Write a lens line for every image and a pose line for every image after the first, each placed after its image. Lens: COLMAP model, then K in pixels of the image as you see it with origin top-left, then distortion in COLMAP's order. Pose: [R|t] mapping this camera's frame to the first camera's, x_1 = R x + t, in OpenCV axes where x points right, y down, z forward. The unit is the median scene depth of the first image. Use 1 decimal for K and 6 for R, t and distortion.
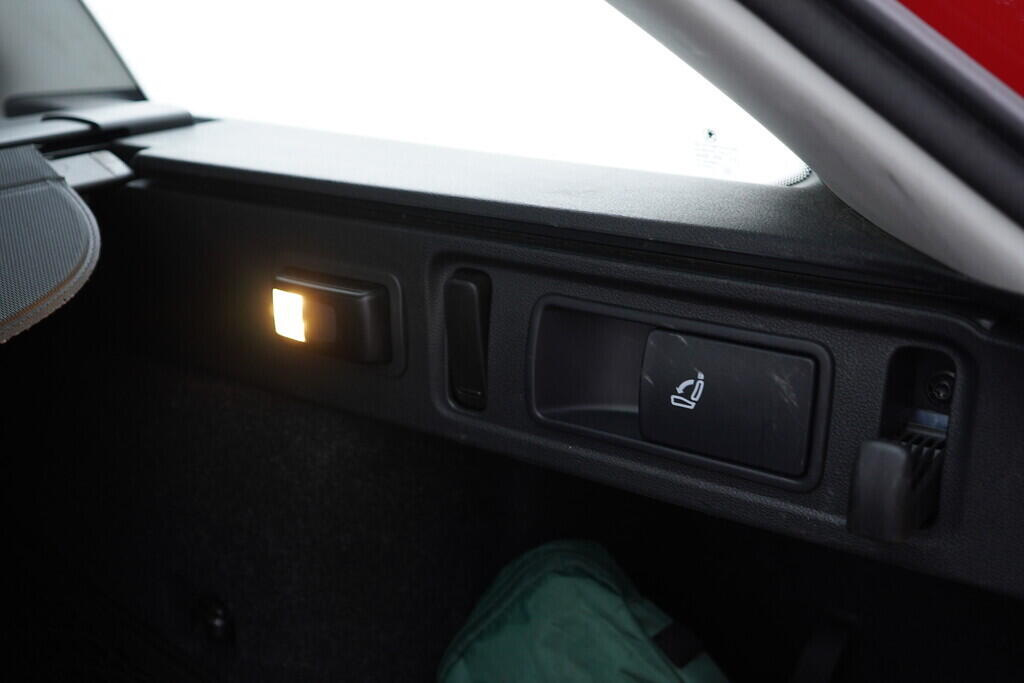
lens RADIAL K [[1097.1, 0, 510.7], [0, 1097.1, 341.0], [0, 0, 1]] dist [0.001858, 0.000000]
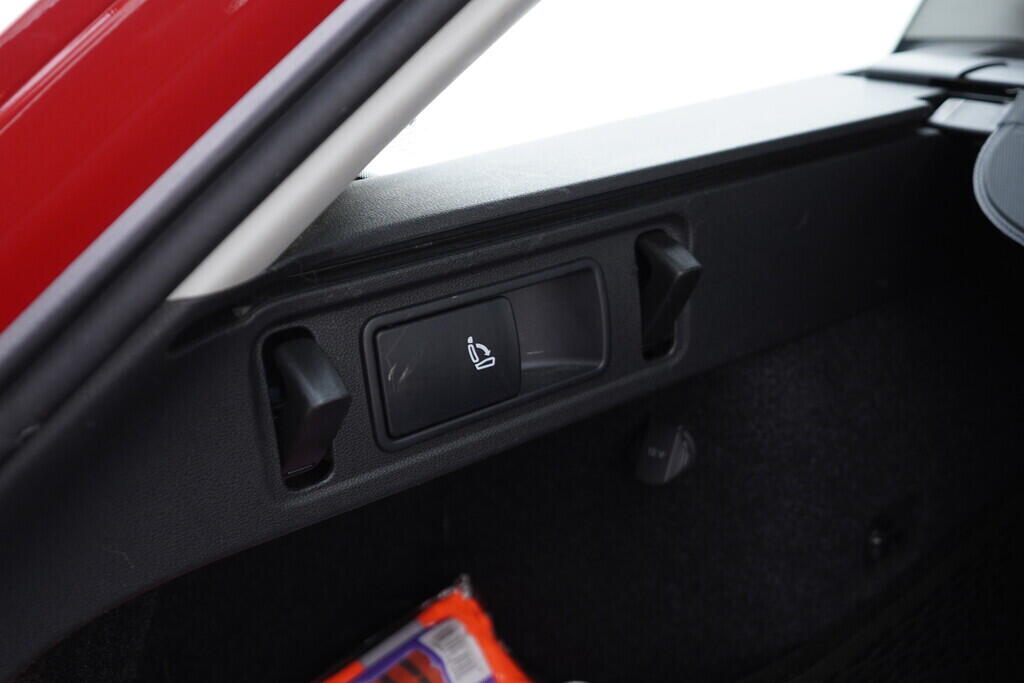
lens RADIAL K [[1097.1, 0, 510.9], [0, 1097.1, 342.0], [0, 0, 1]] dist [0.001858, 0.000000]
pose [[0.314782, -0.326281, 0.891321, -0.874424], [0.374431, 0.905590, 0.199268, -0.187264], [-0.872189, 0.271012, 0.407233, 0.541586]]
